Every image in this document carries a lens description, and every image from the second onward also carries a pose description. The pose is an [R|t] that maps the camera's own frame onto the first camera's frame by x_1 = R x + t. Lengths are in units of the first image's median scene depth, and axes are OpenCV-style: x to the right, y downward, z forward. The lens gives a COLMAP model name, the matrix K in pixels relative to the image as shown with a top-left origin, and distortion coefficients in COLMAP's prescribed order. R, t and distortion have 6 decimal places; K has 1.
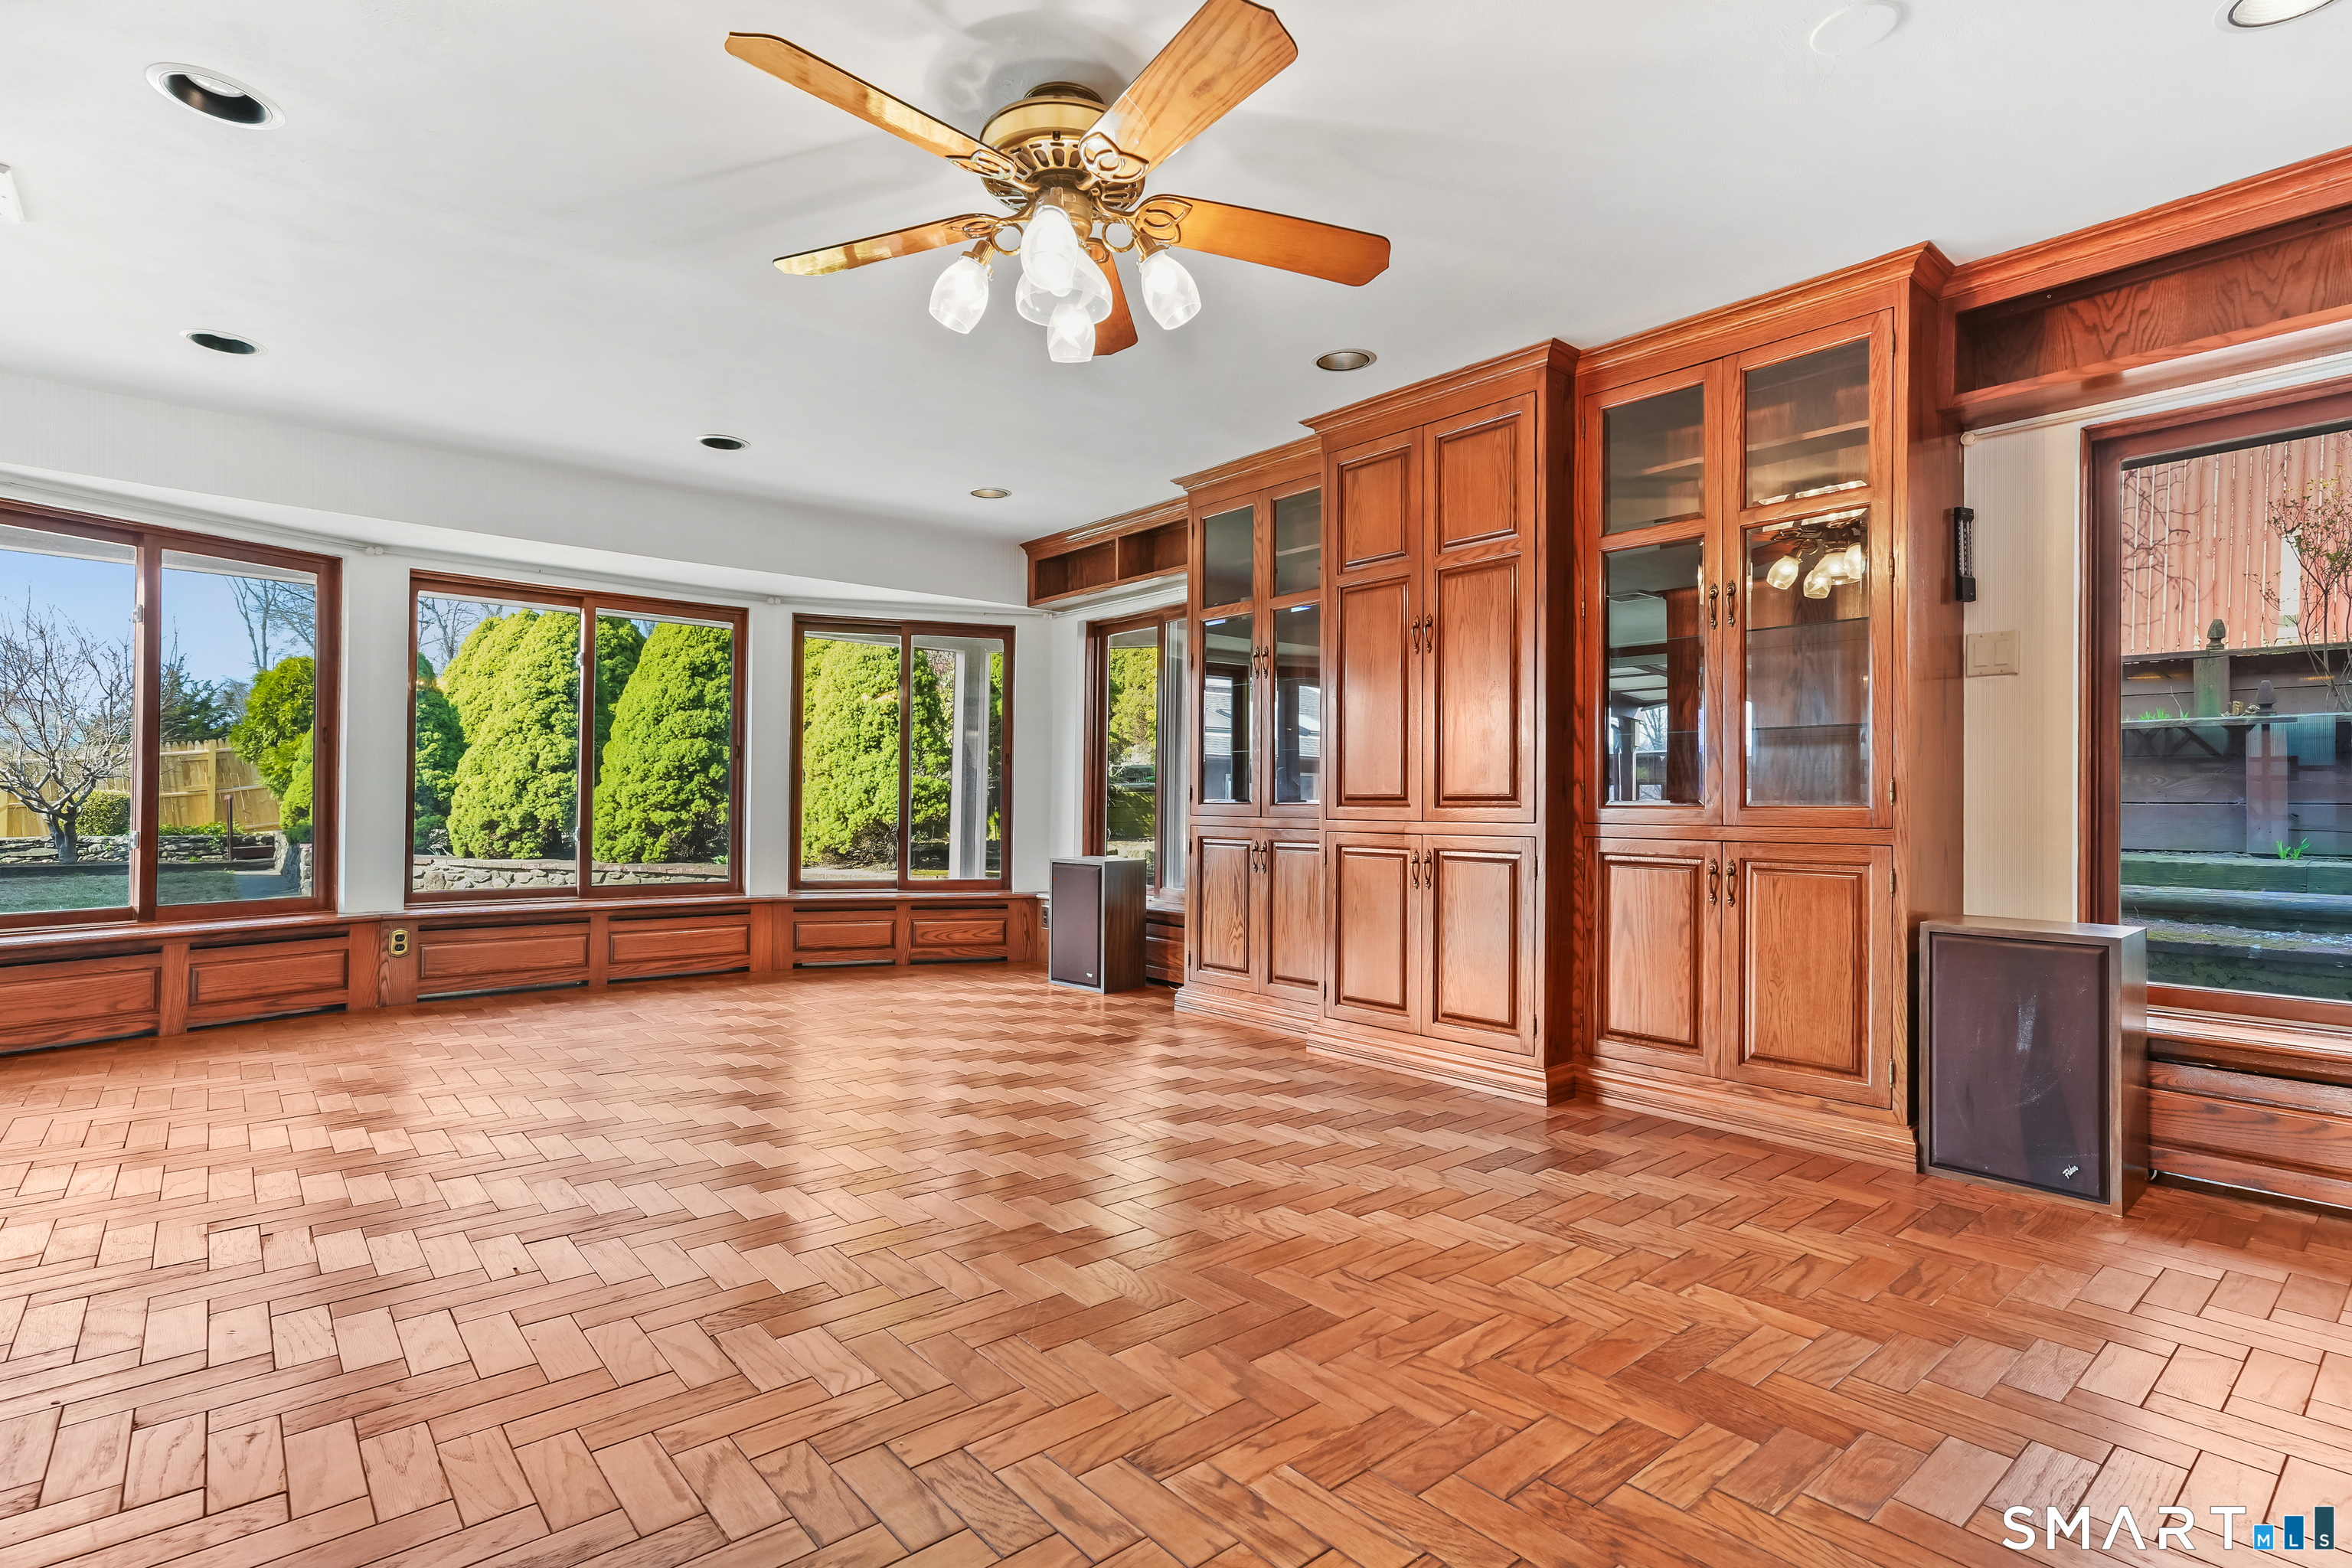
lens RADIAL K [[1134.7, 0, 1185.2], [0, 1134.7, 807.1], [0, 0, 1]] dist [0.002314, 0.001310]
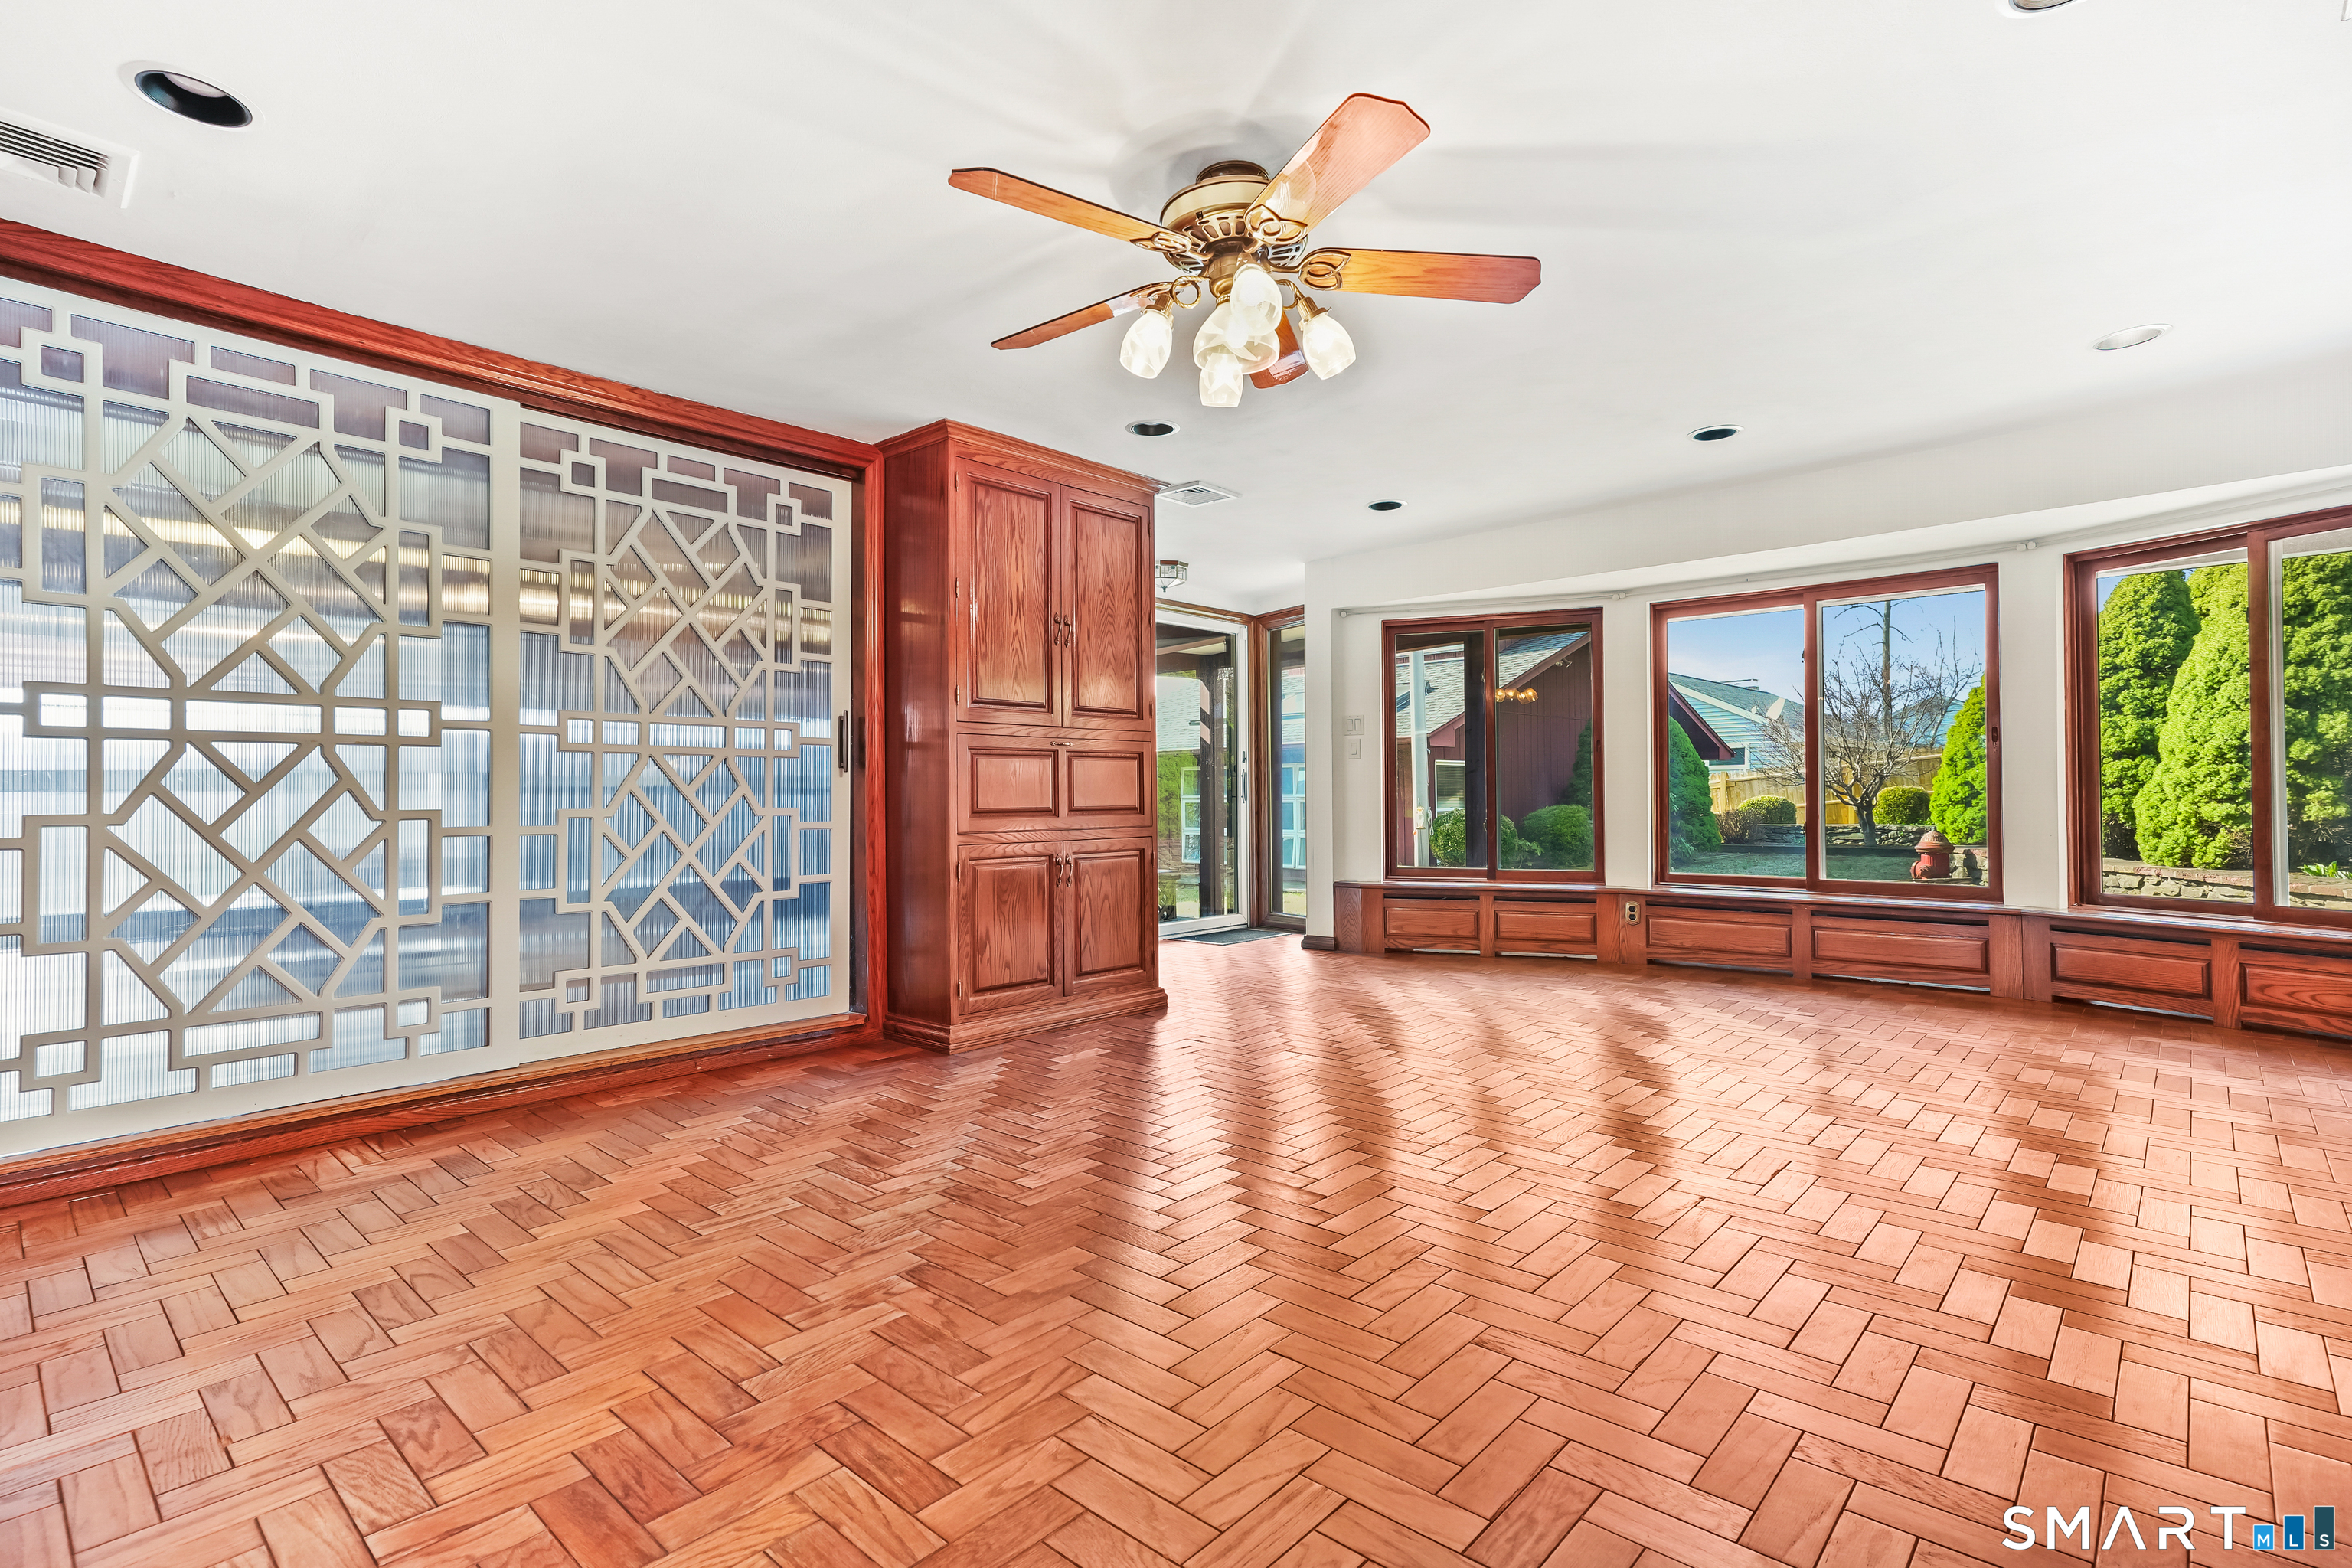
lens RADIAL K [[1134.7, 0, 1186.6], [0, 1134.7, 770.4], [0, 0, 1]] dist [0.002314, 0.001310]
pose [[0.126837, -0.031618, -0.991420, 0.418847], [0.006055, 0.999498, -0.031101, 0.001733], [0.991905, -0.002058, 0.126964, 0.339021]]
